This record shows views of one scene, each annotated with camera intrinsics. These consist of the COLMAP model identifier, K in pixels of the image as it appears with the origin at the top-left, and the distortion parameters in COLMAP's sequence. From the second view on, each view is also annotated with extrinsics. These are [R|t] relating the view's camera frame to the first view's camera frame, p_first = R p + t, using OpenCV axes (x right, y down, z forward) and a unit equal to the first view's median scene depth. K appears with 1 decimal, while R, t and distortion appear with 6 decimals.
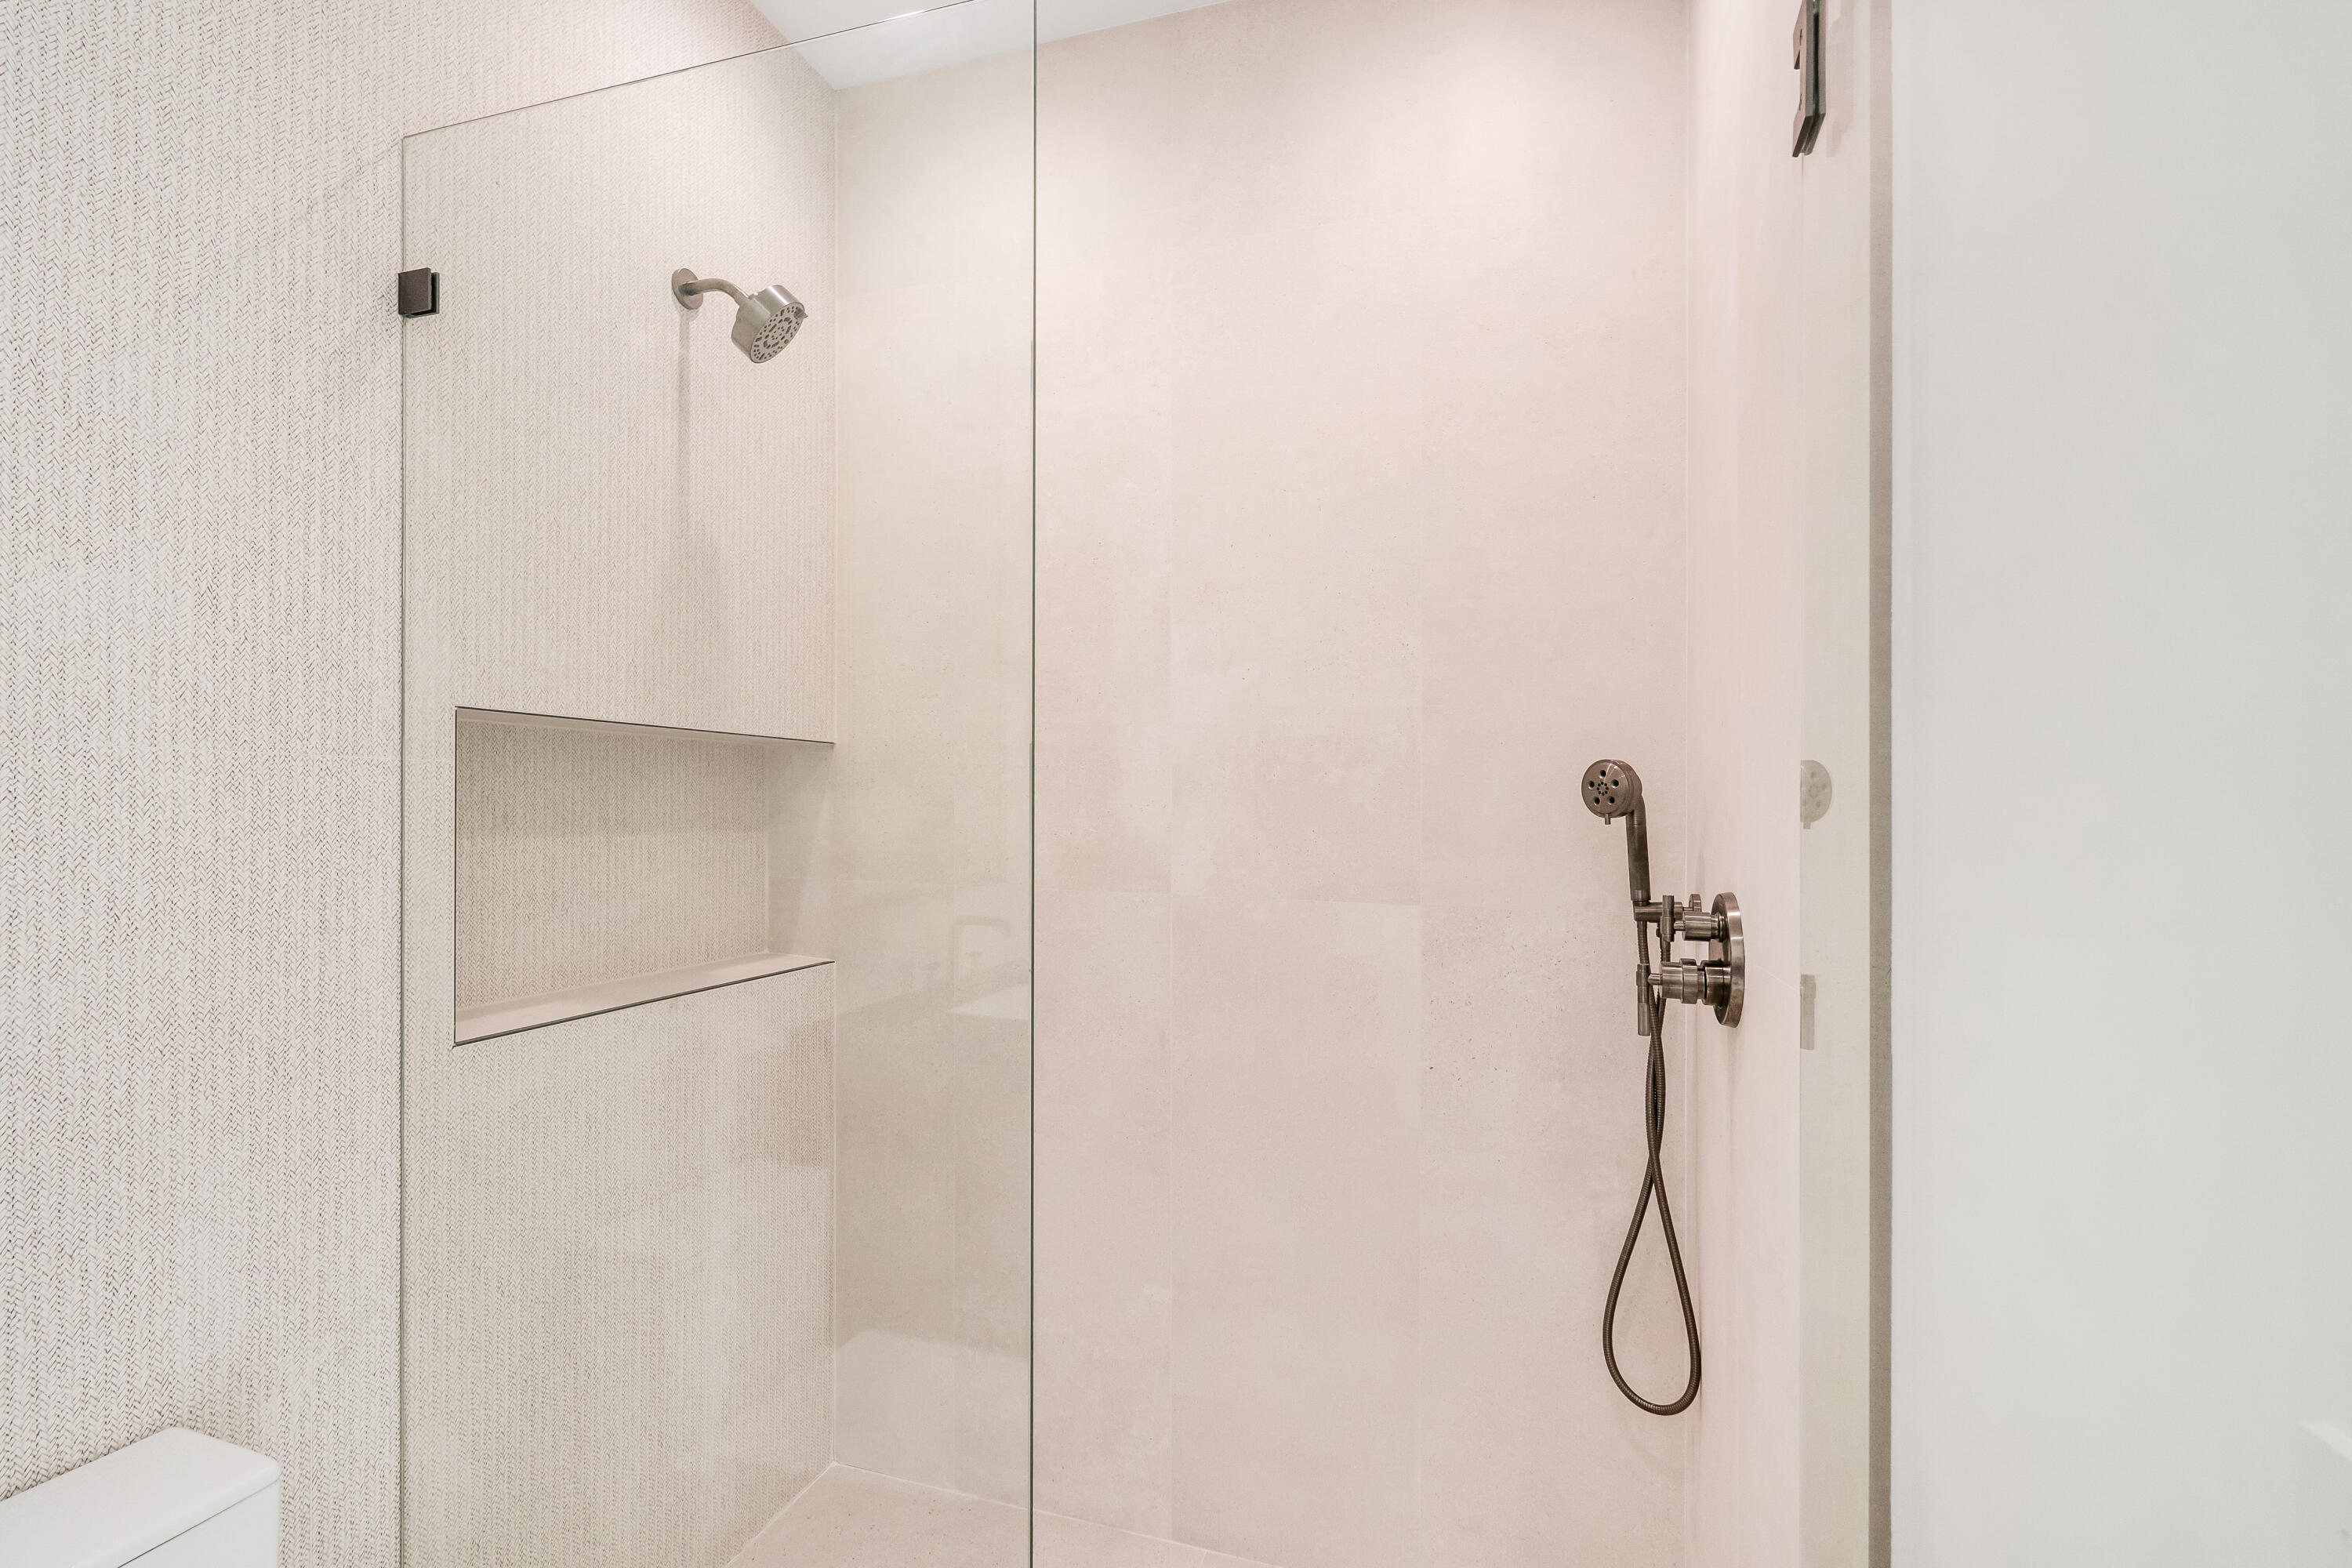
lens RADIAL K [[1088.7, 0, 1163.4], [0, 1088.7, 795.7], [0, 0, 1]] dist [-0.001763, -0.002378]
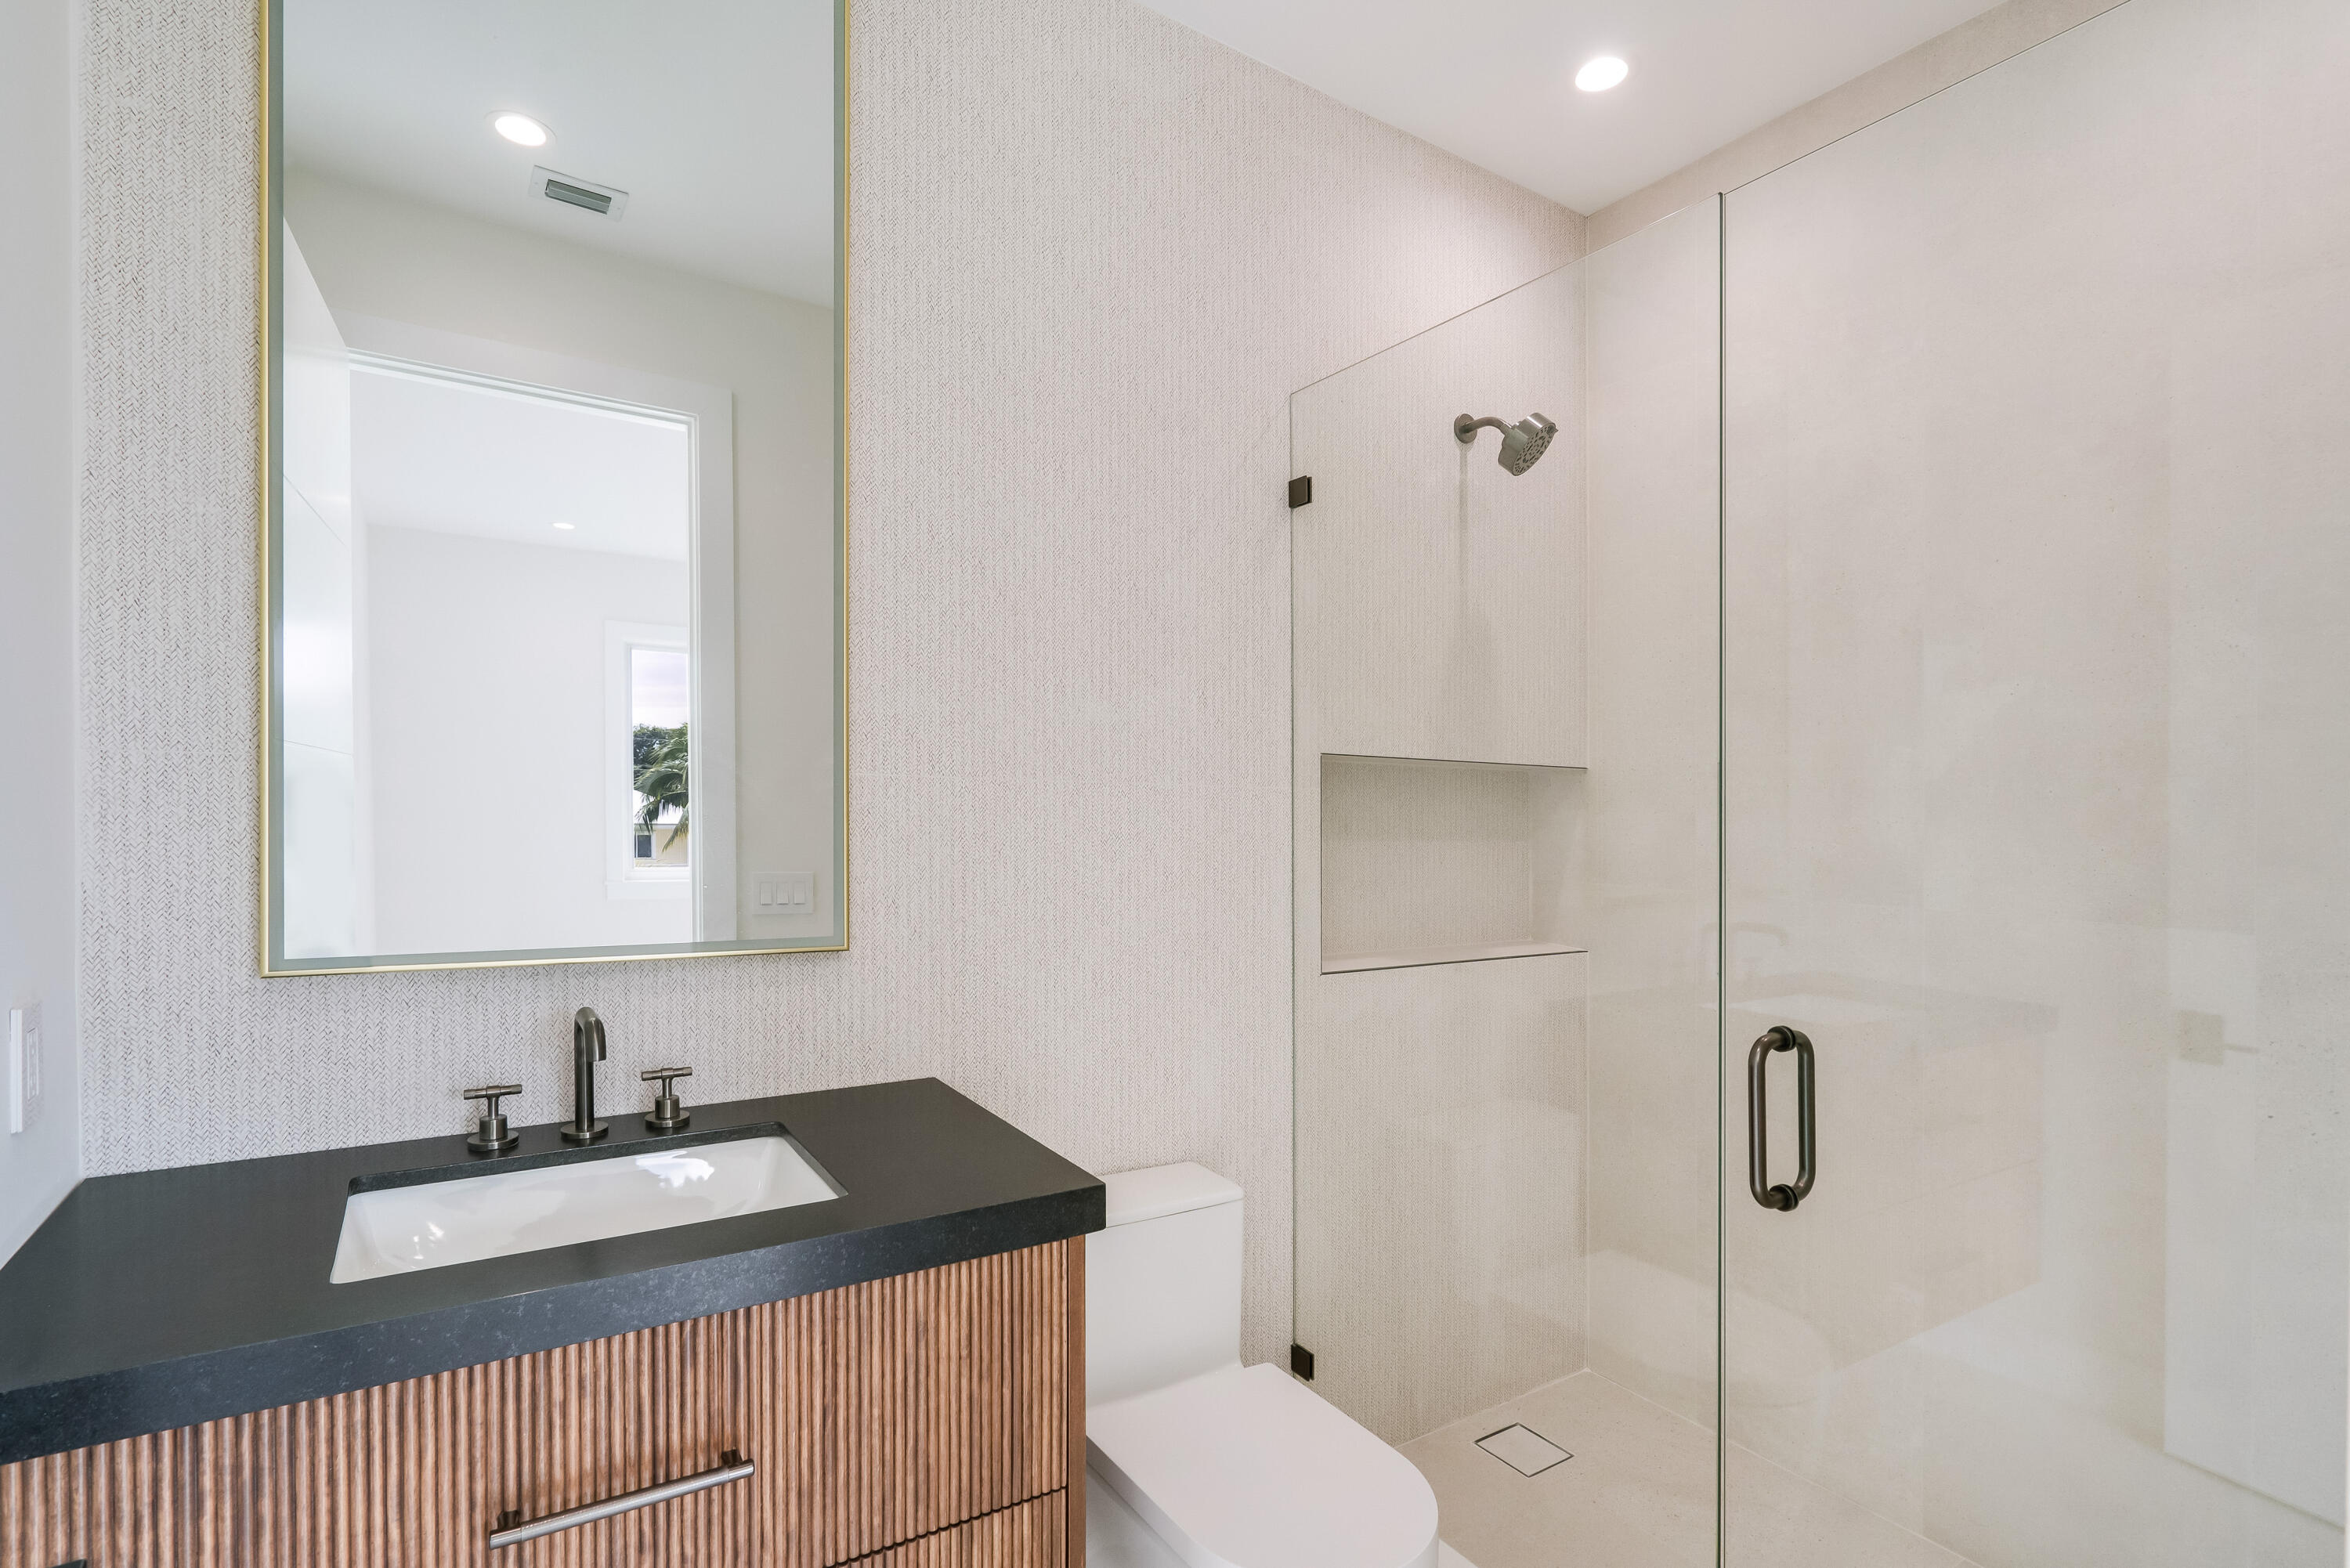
lens RADIAL K [[1087.7, 0, 1104.5], [0, 1087.7, 793.9], [0, 0, 1]] dist [-0.001763, -0.002378]
pose [[0.740531, -0.011013, -0.671932, 0.157373], [-0.002838, 0.999806, -0.019514, 0.005453], [0.672017, 0.016358, 0.740355, -0.348892]]
